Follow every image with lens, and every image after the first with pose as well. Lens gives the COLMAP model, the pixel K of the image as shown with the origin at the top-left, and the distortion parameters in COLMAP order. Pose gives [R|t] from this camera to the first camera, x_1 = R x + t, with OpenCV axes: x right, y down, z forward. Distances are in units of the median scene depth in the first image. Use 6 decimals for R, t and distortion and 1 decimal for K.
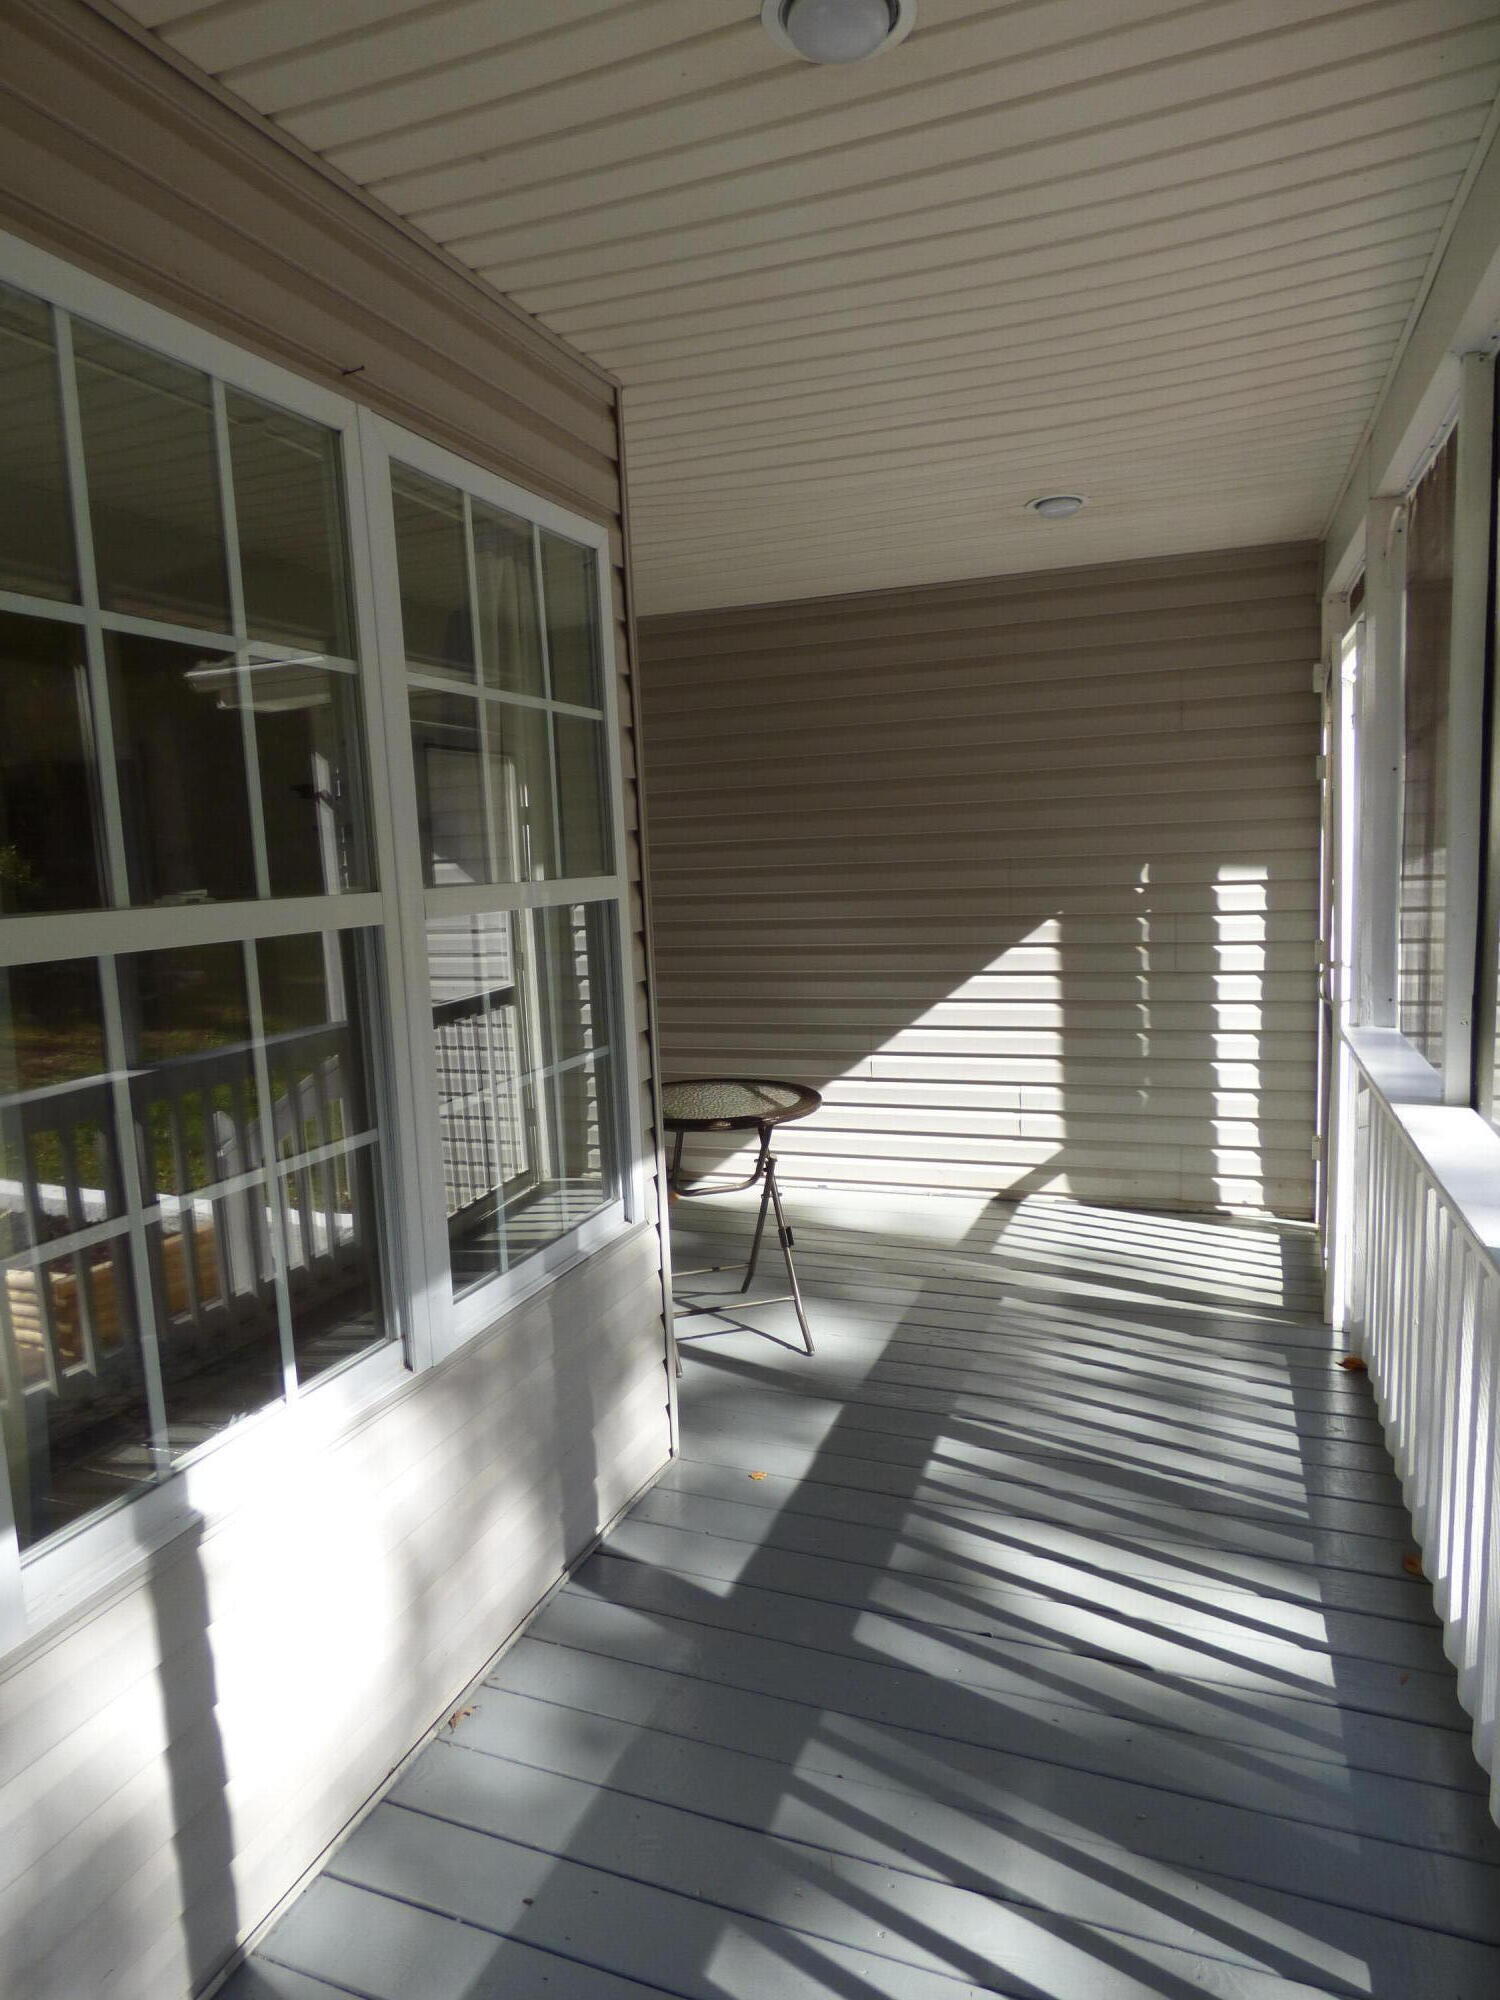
lens RADIAL K [[1234.5, 0, 741.6], [0, 1234.5, 1004.6], [0, 0, 1]] dist [-0.012665, 0.005104]
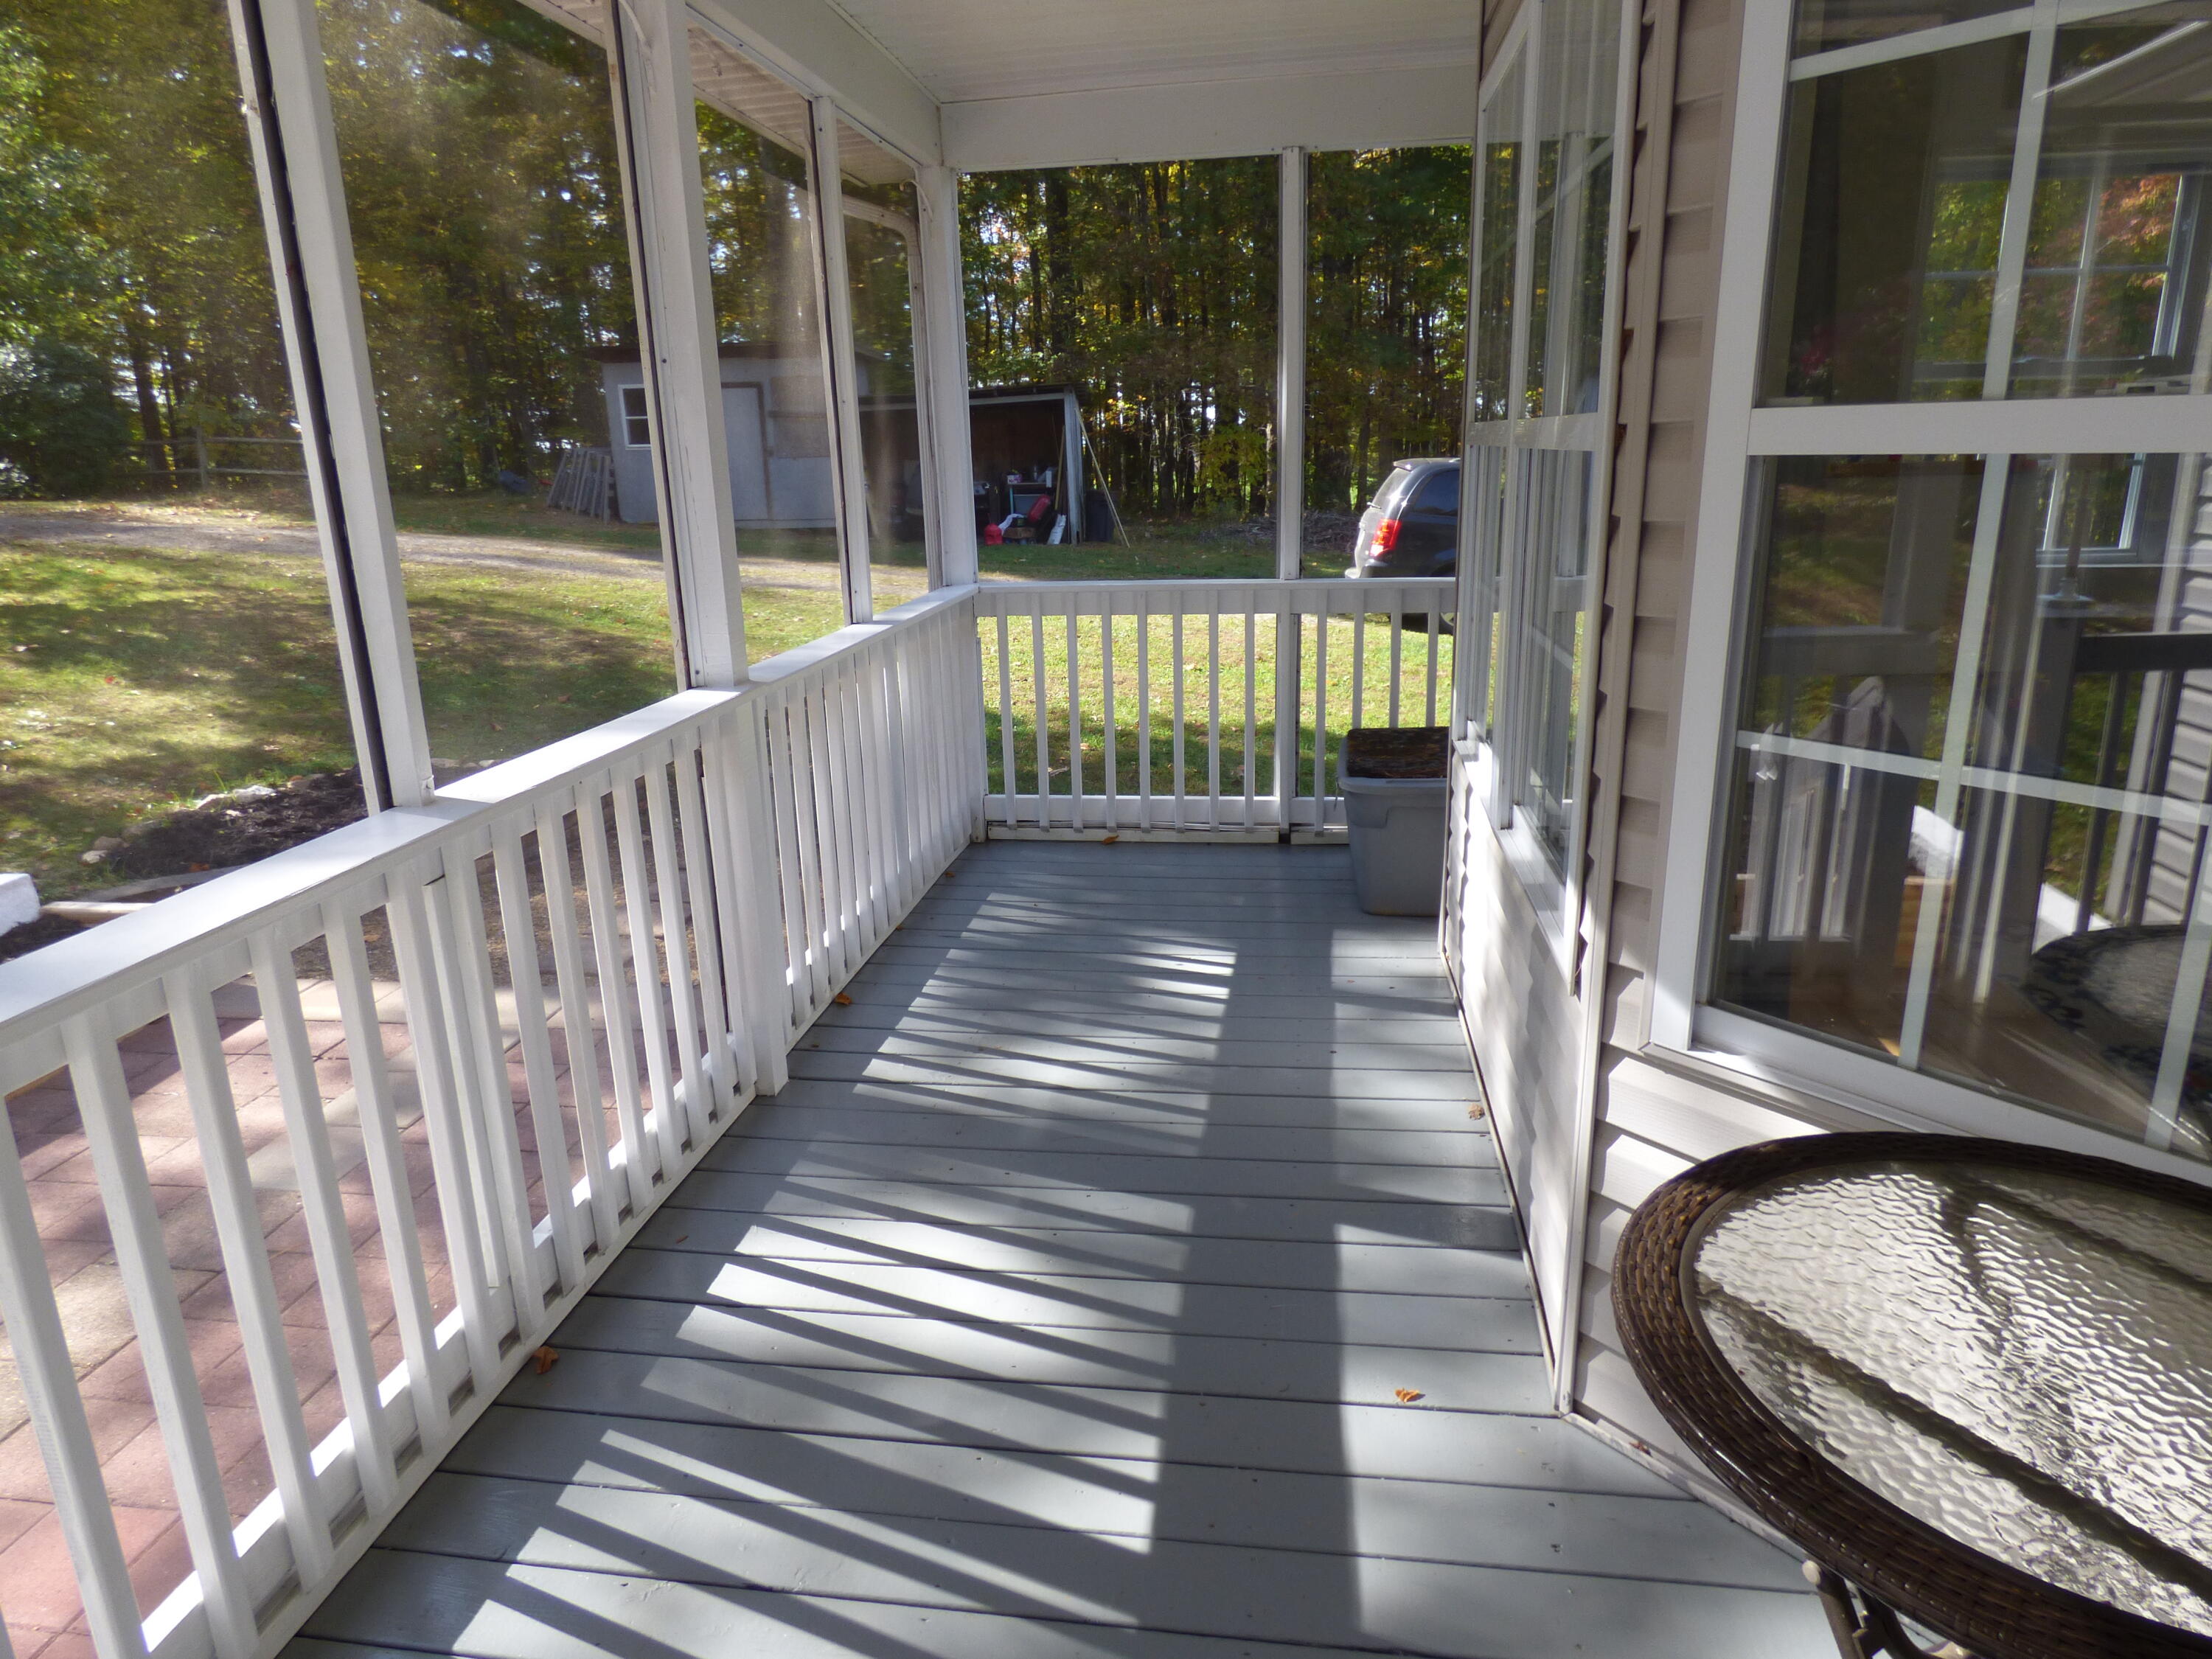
lens RADIAL K [[1365.3, 0, 1106.9], [0, 1365.3, 832.3], [0, 0, 1]] dist [-0.012665, 0.005104]
pose [[-0.974755, 0.125004, -0.185004, 0.269074], [0.043559, 0.919133, 0.391532, -0.174597], [0.218987, 0.373590, -0.901374, 1.537536]]
